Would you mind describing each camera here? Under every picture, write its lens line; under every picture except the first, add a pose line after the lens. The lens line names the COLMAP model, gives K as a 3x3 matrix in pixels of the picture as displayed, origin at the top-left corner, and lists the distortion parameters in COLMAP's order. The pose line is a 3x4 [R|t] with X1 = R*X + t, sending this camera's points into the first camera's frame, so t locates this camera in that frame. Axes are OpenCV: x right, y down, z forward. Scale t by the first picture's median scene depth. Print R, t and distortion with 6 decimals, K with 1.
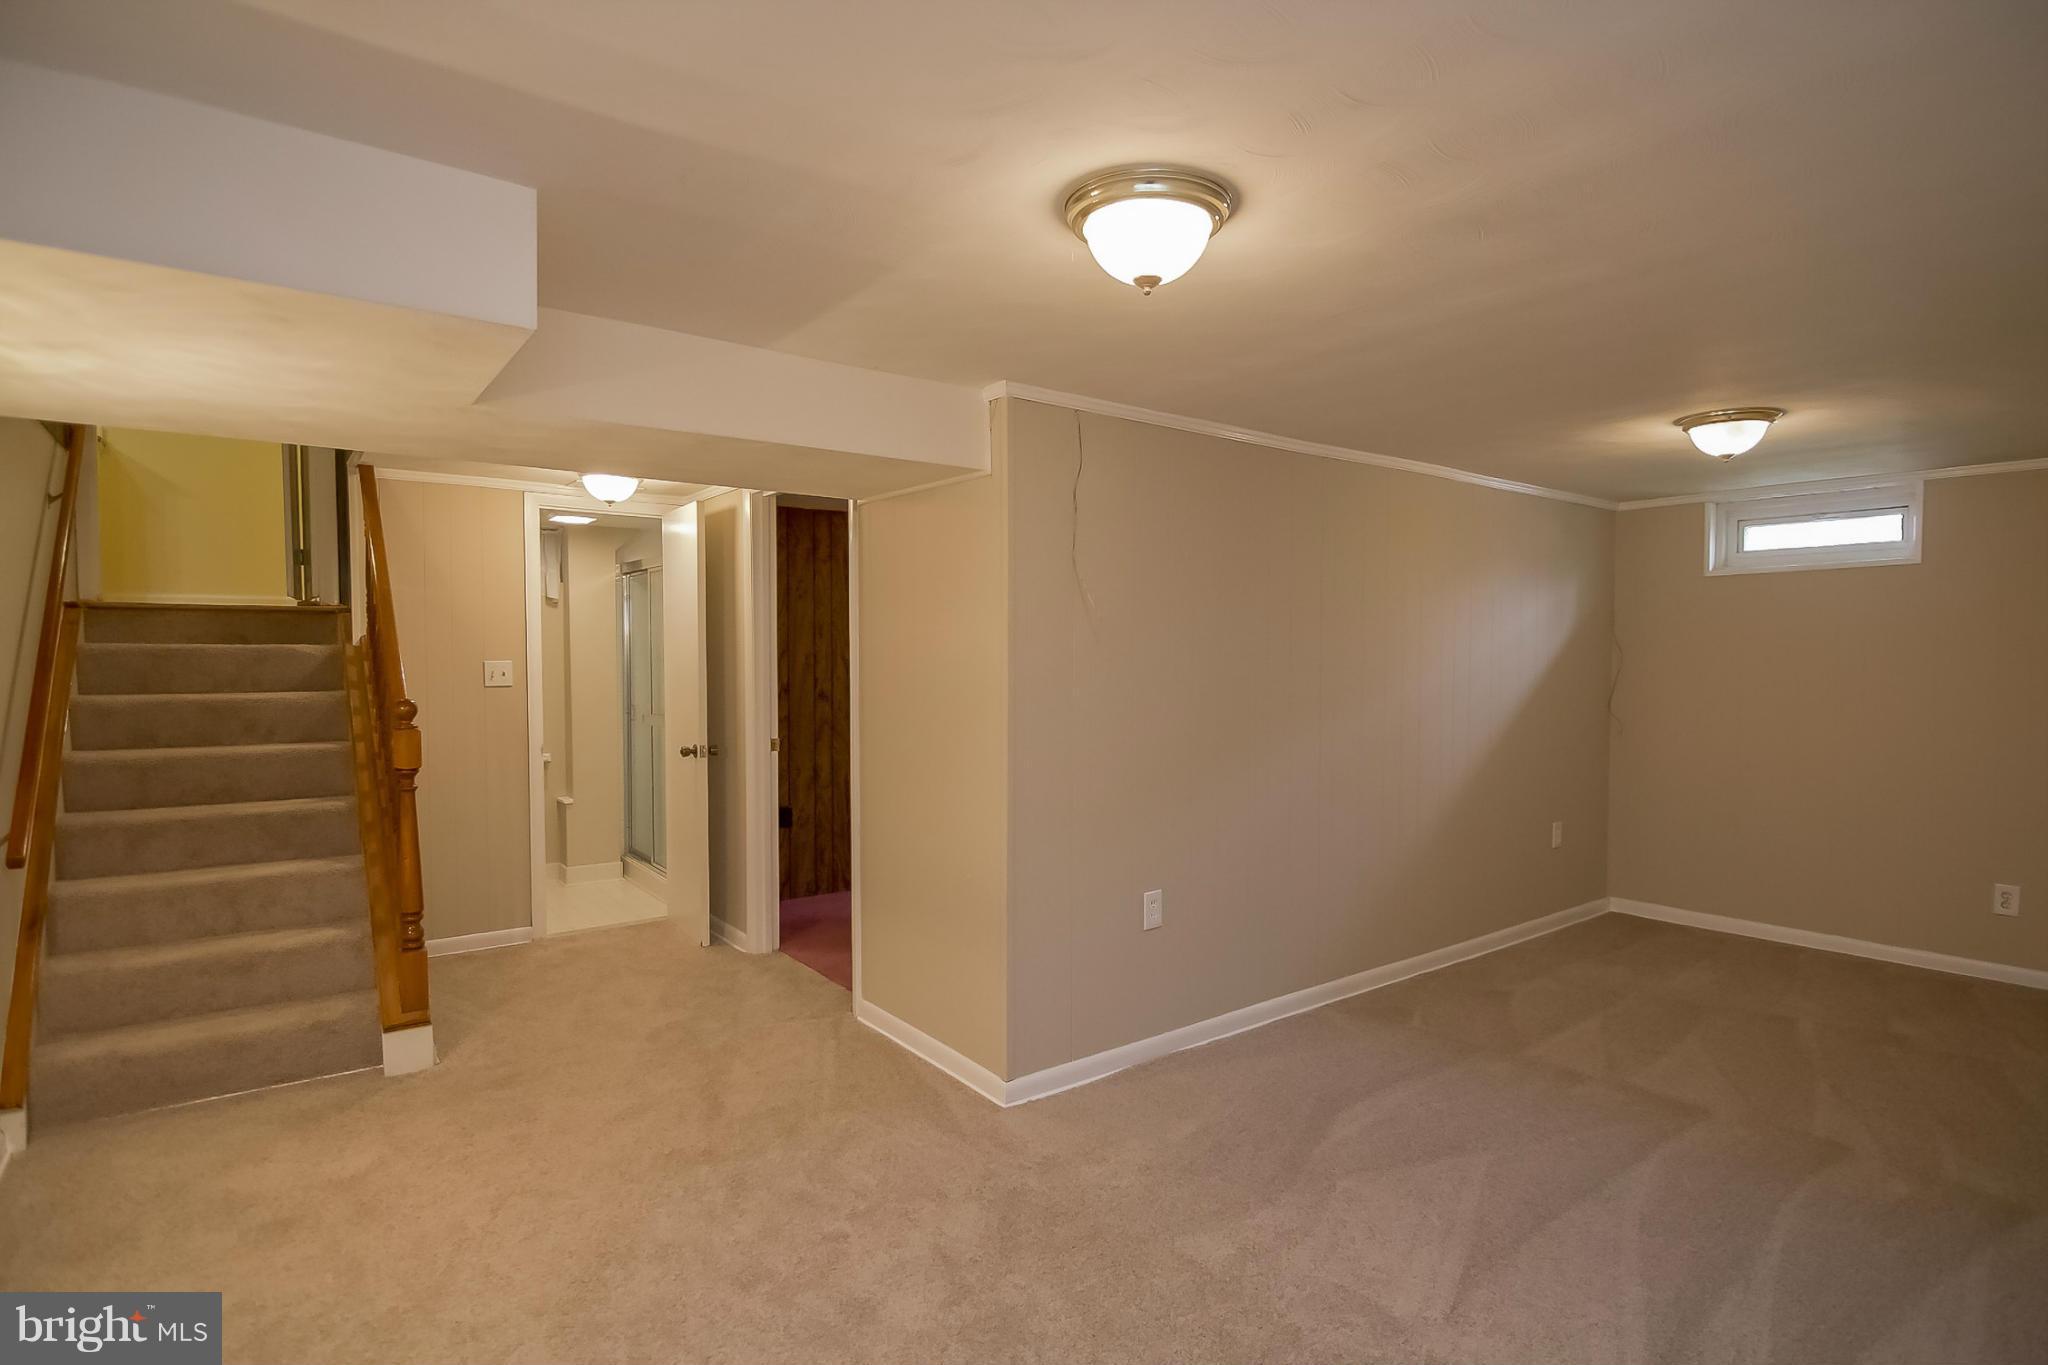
lens RADIAL K [[1037.4, 0, 1027.8], [0, 1037.4, 682.0], [0, 0, 1]] dist [-0.013610, -0.006897]
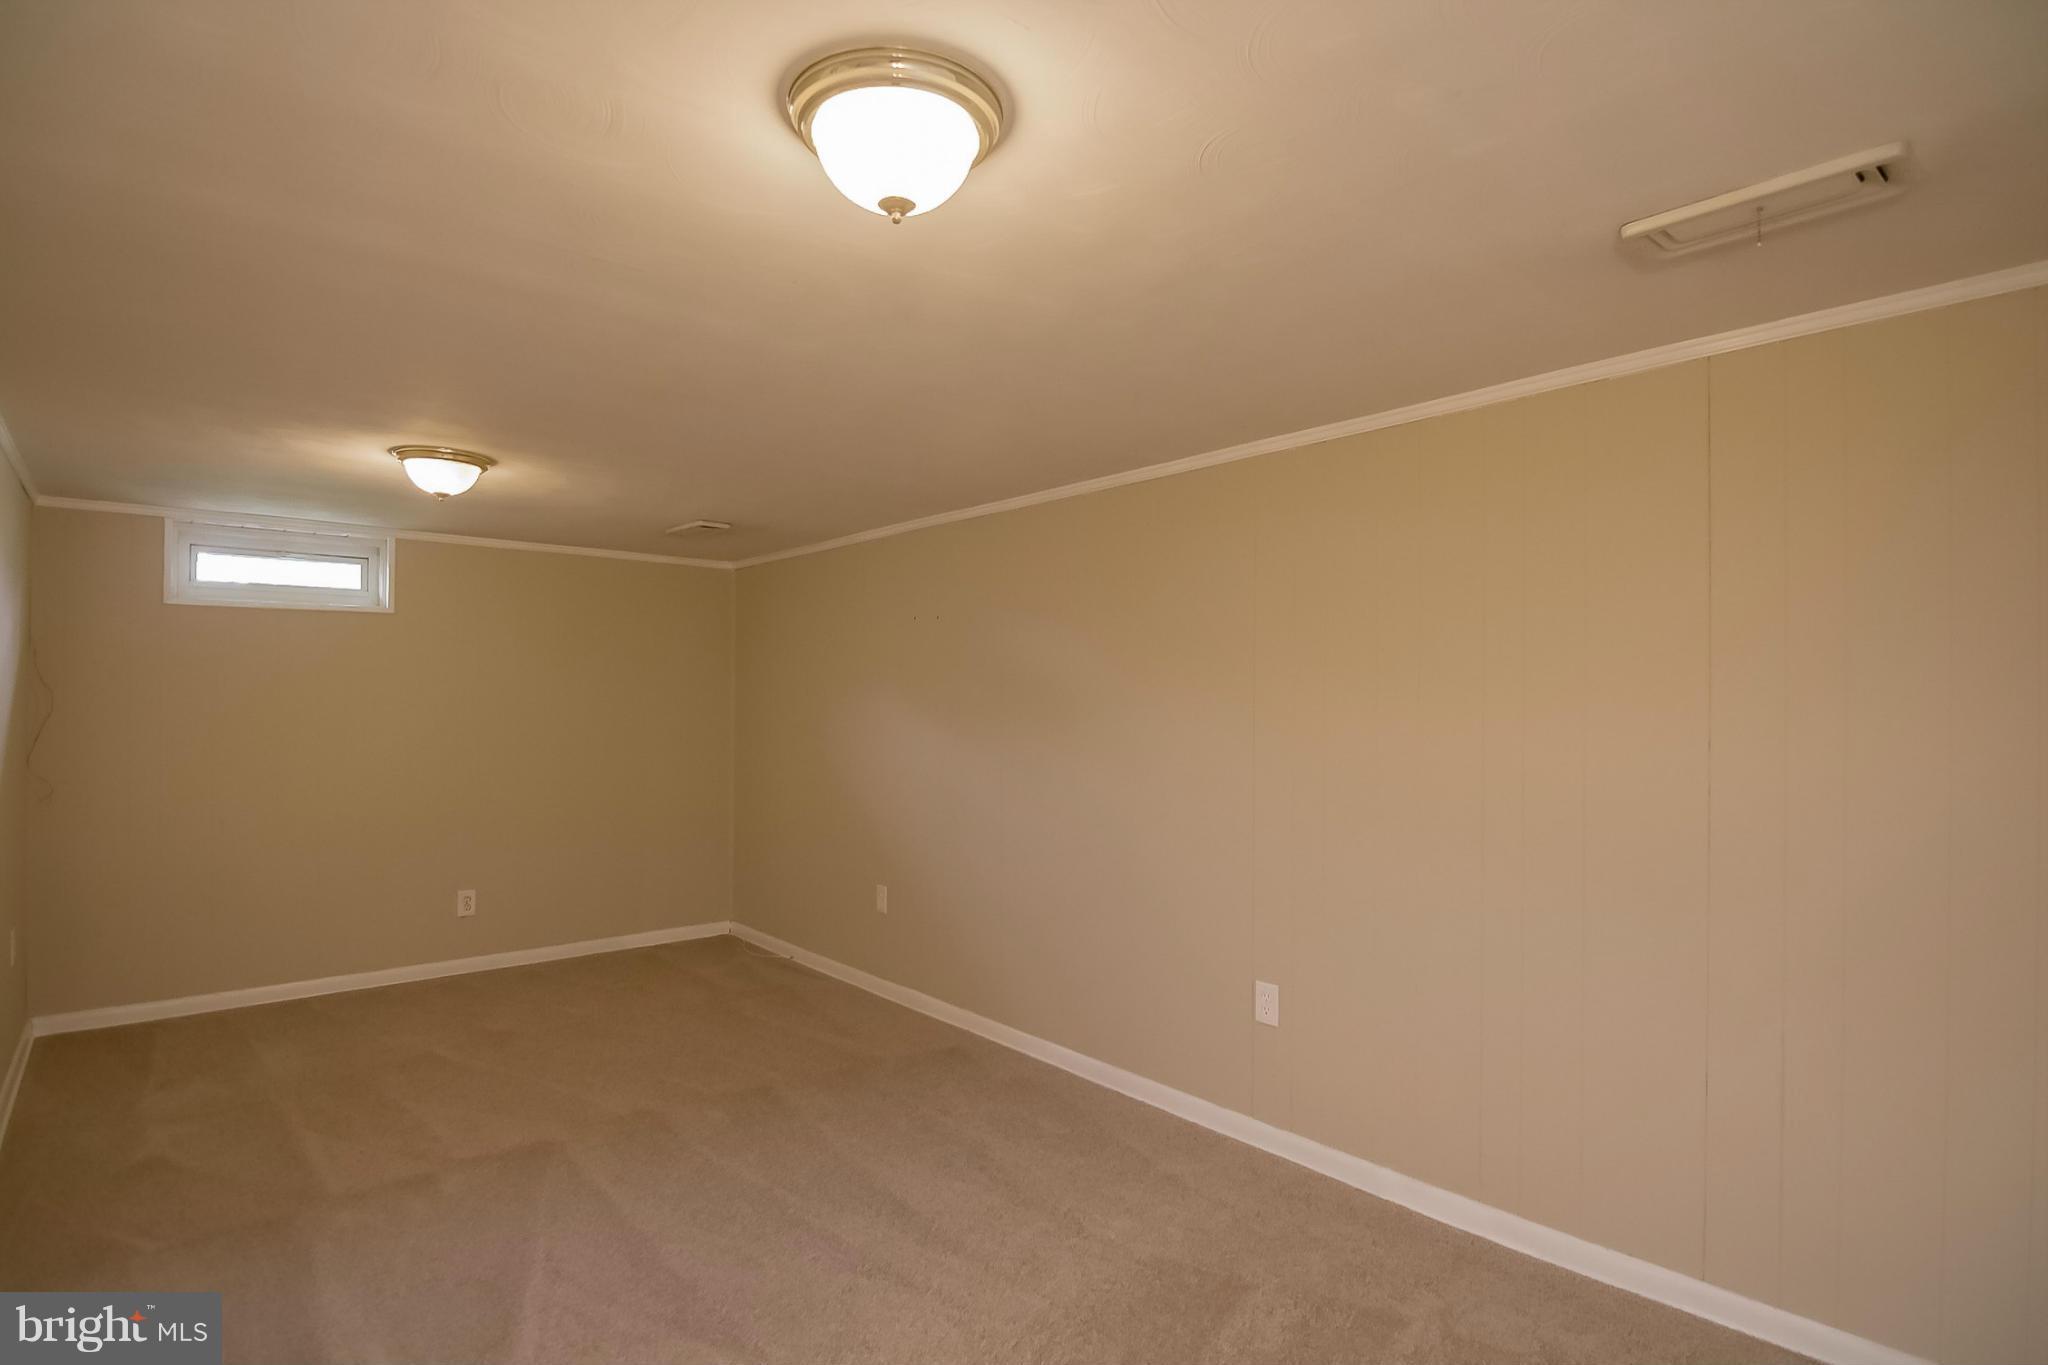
lens RADIAL K [[1037.4, 0, 1027.5], [0, 1037.4, 689.5], [0, 0, 1]] dist [-0.013610, -0.006897]
pose [[-0.050955, 0.011209, 0.998638, -0.276081], [0.027765, 0.999566, -0.009803, -0.004850], [-0.998315, 0.027228, -0.051244, 0.401848]]
